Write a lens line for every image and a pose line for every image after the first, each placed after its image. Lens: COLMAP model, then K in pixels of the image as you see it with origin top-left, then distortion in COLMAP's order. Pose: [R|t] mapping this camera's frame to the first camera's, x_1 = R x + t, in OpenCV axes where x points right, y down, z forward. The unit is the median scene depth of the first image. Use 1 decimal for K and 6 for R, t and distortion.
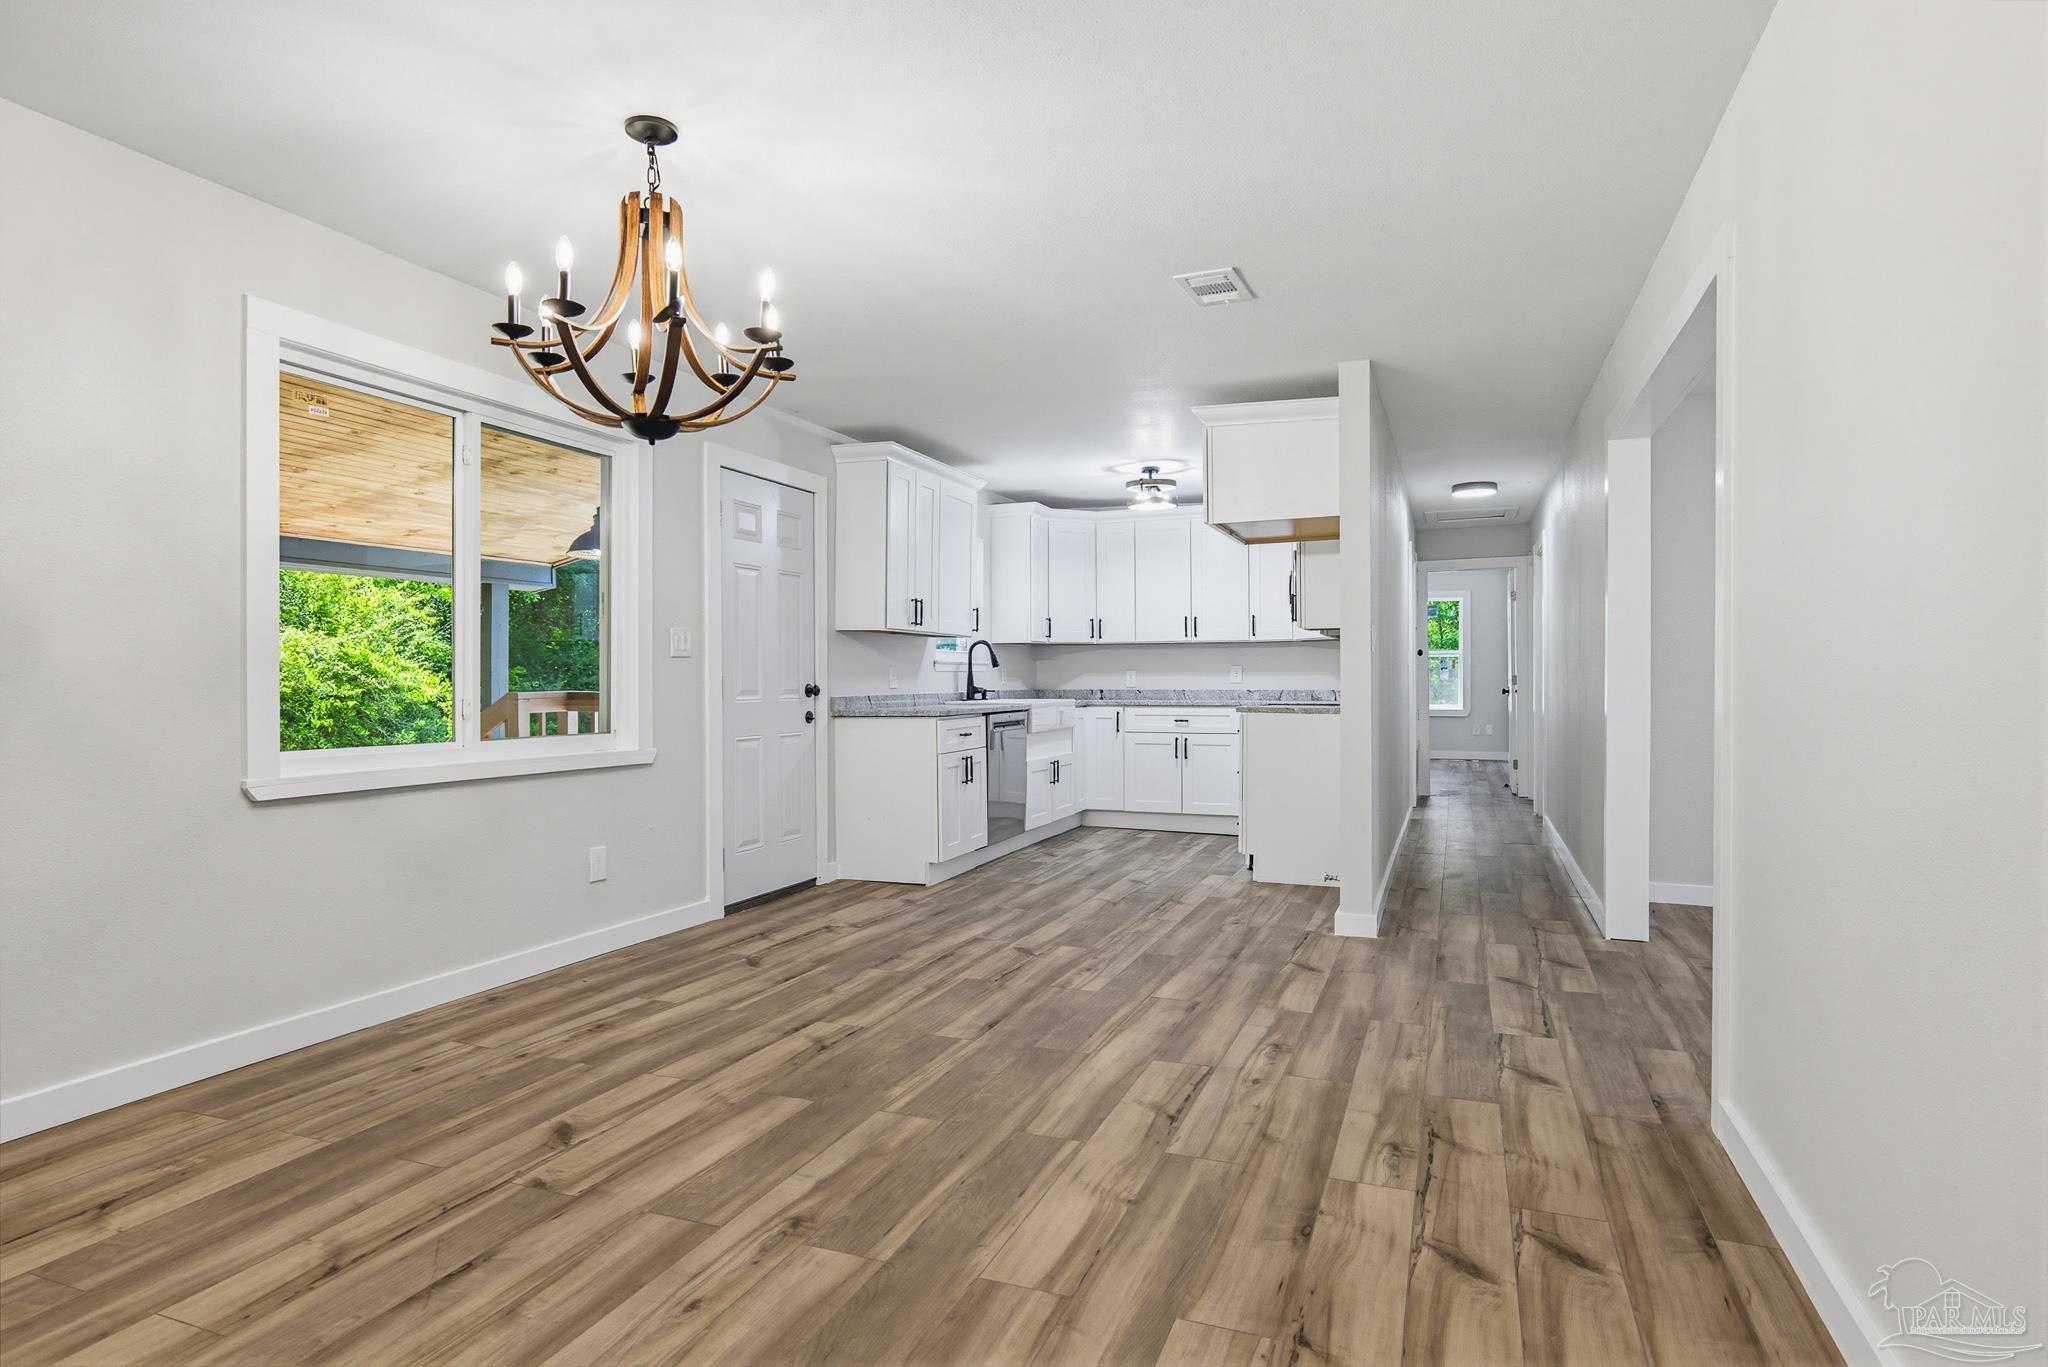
lens RADIAL K [[1108.1, 0, 1035.1], [0, 1108.1, 687.1], [0, 0, 1]] dist [-0.015182, 0.000533]
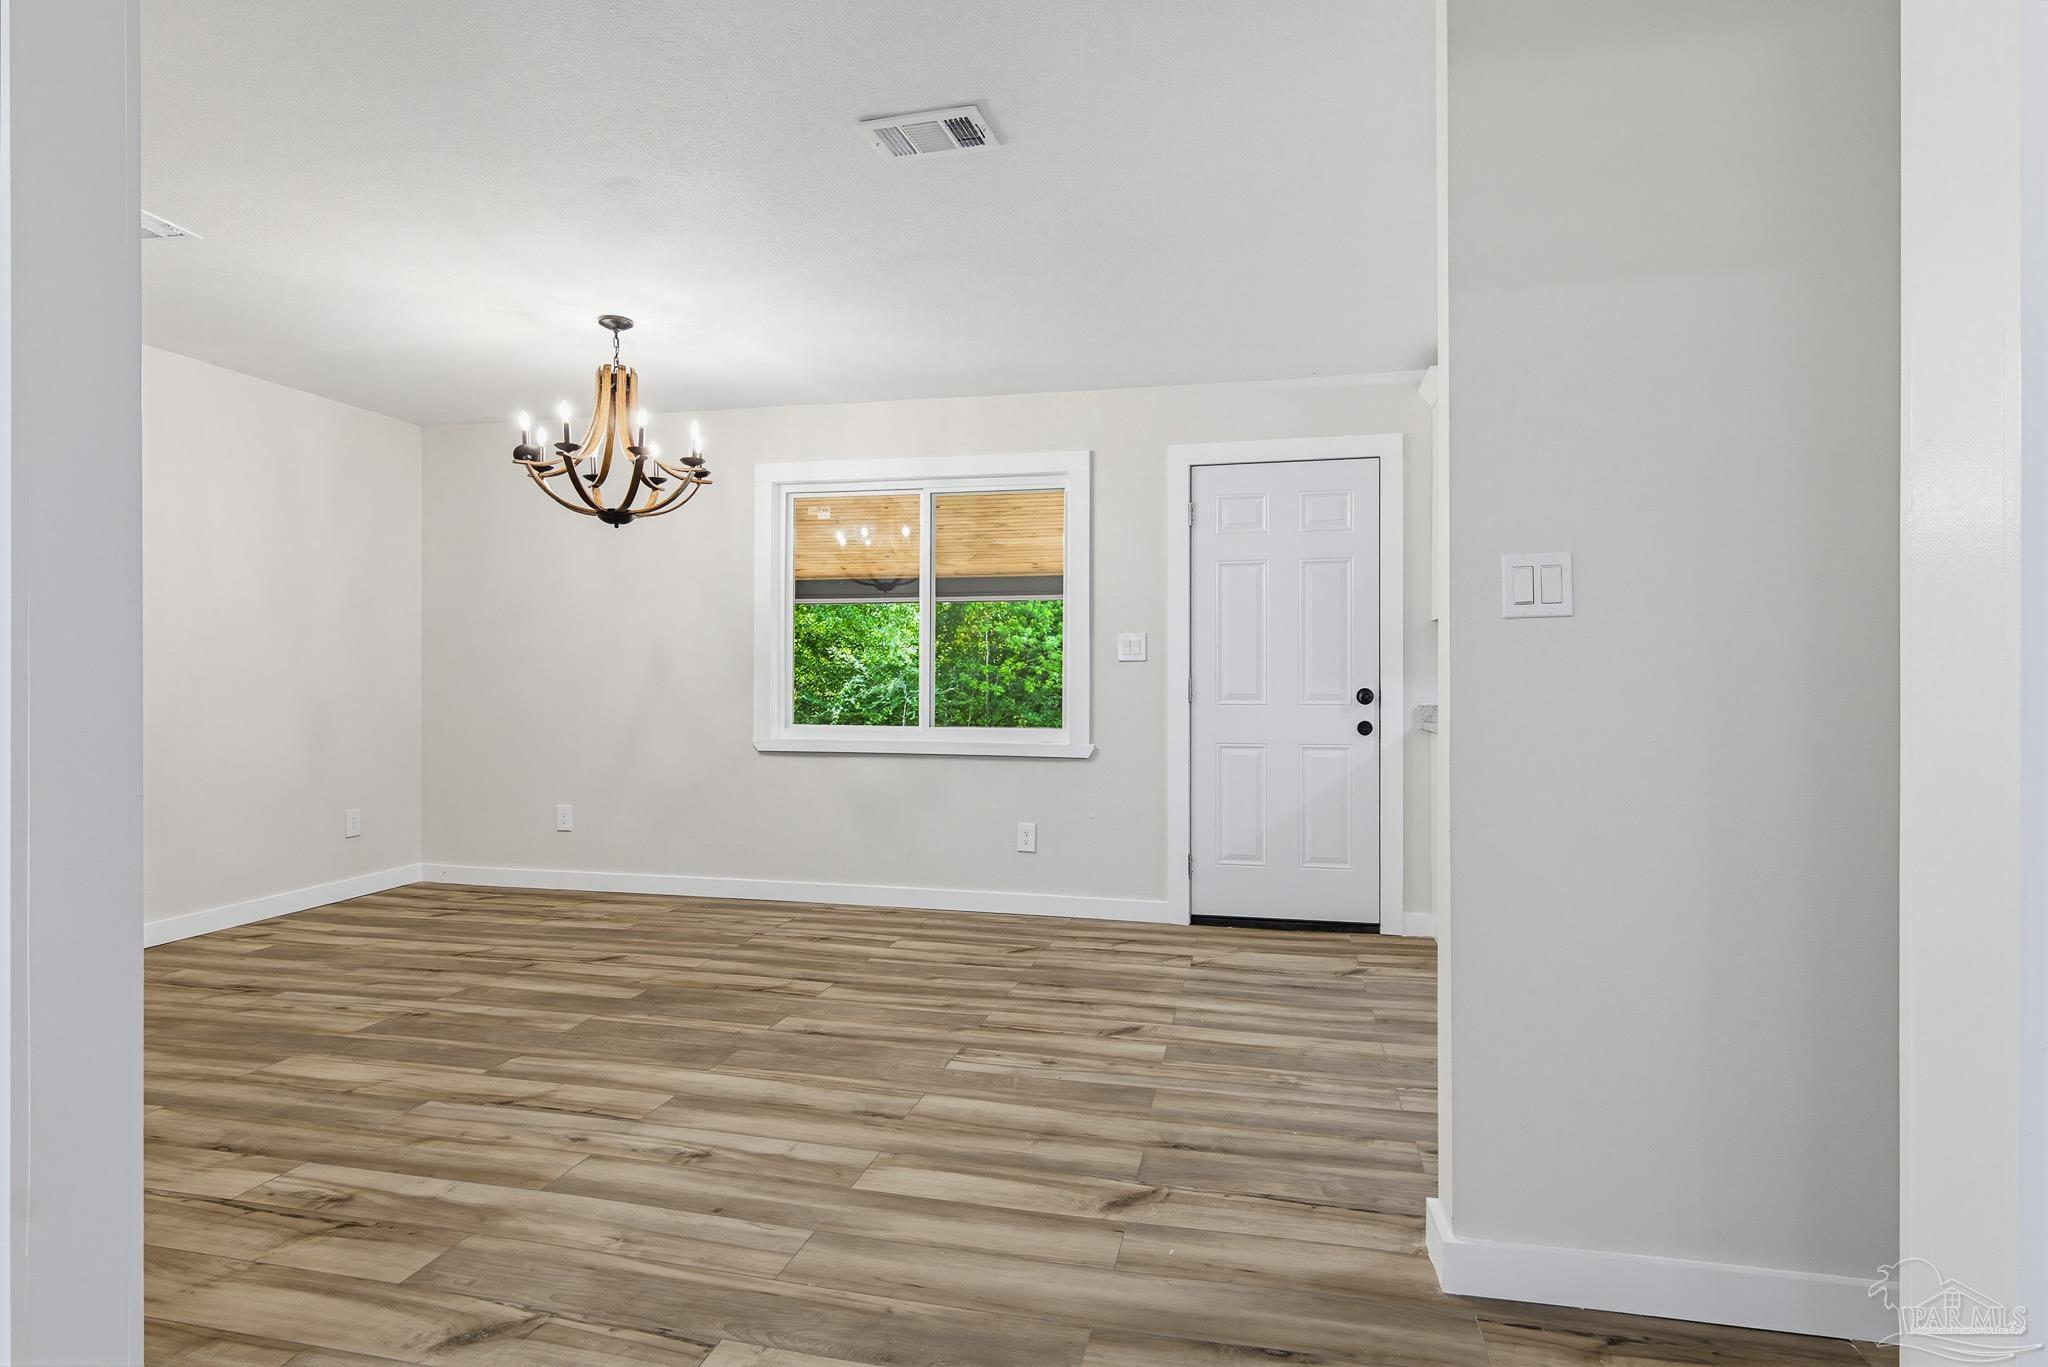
lens RADIAL K [[1079.5, 0, 1029.0], [0, 1079.5, 679.5], [0, 0, 1]] dist [-0.005716, 0.002122]
pose [[0.141256, -0.000655, -0.989973, 1.158205], [-0.008952, 0.999958, -0.001939, -0.011739], [0.989933, 0.009136, 0.141245, 1.294351]]
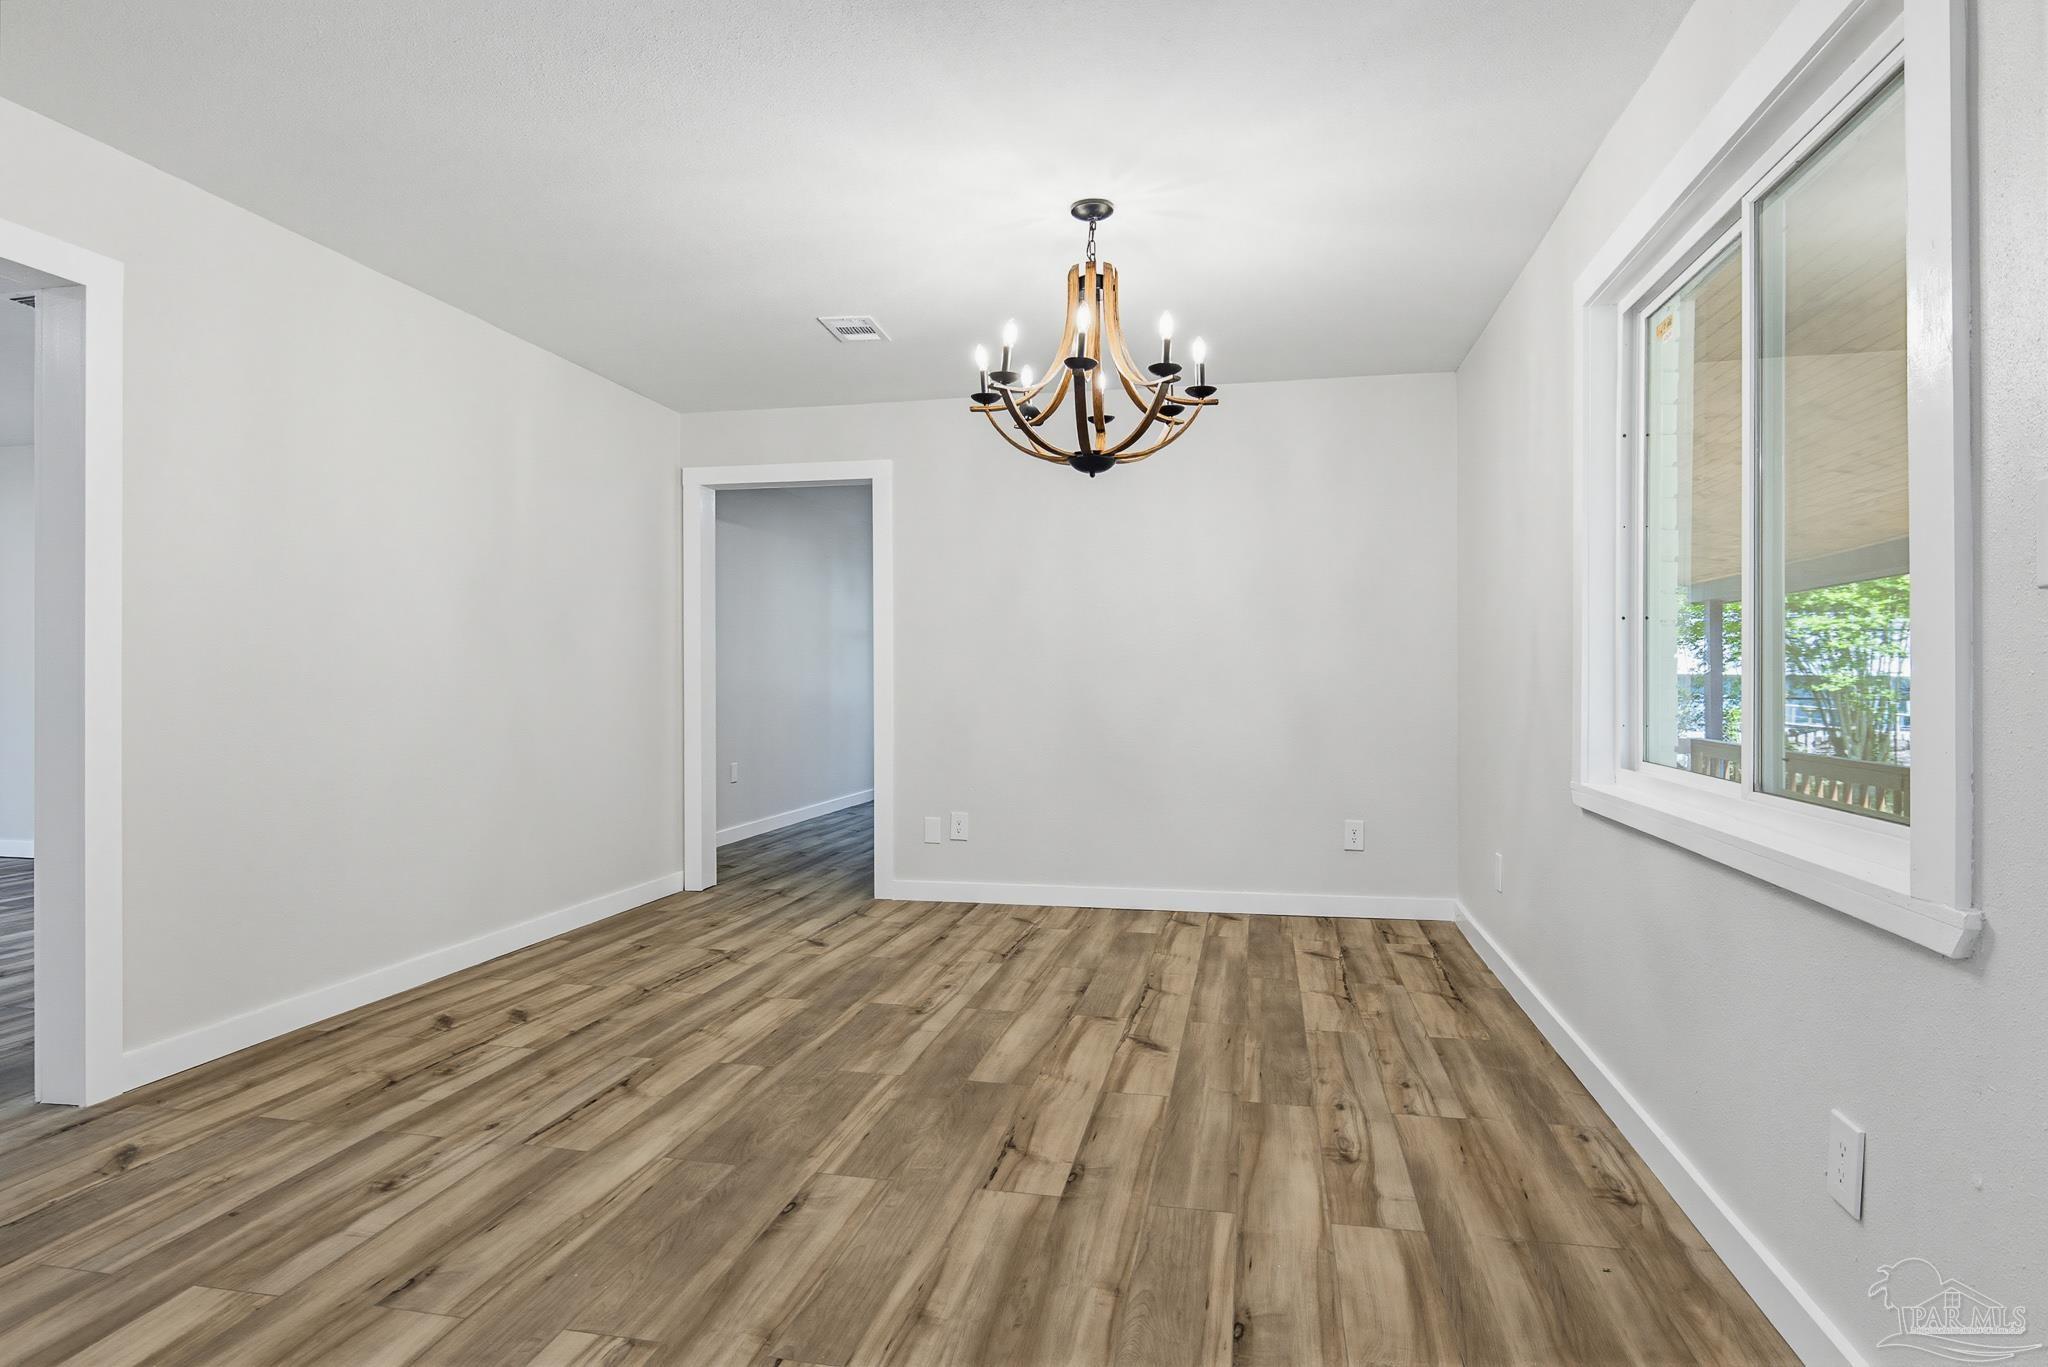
lens RADIAL K [[1108.1, 0, 1035.1], [0, 1108.1, 687.1], [0, 0, 1]] dist [-0.015182, 0.000533]
pose [[-0.986157, -0.001030, -0.165810, -0.089482], [-0.003468, 0.999890, 0.014417, -0.013139], [0.165777, 0.014793, -0.986052, 2.045920]]
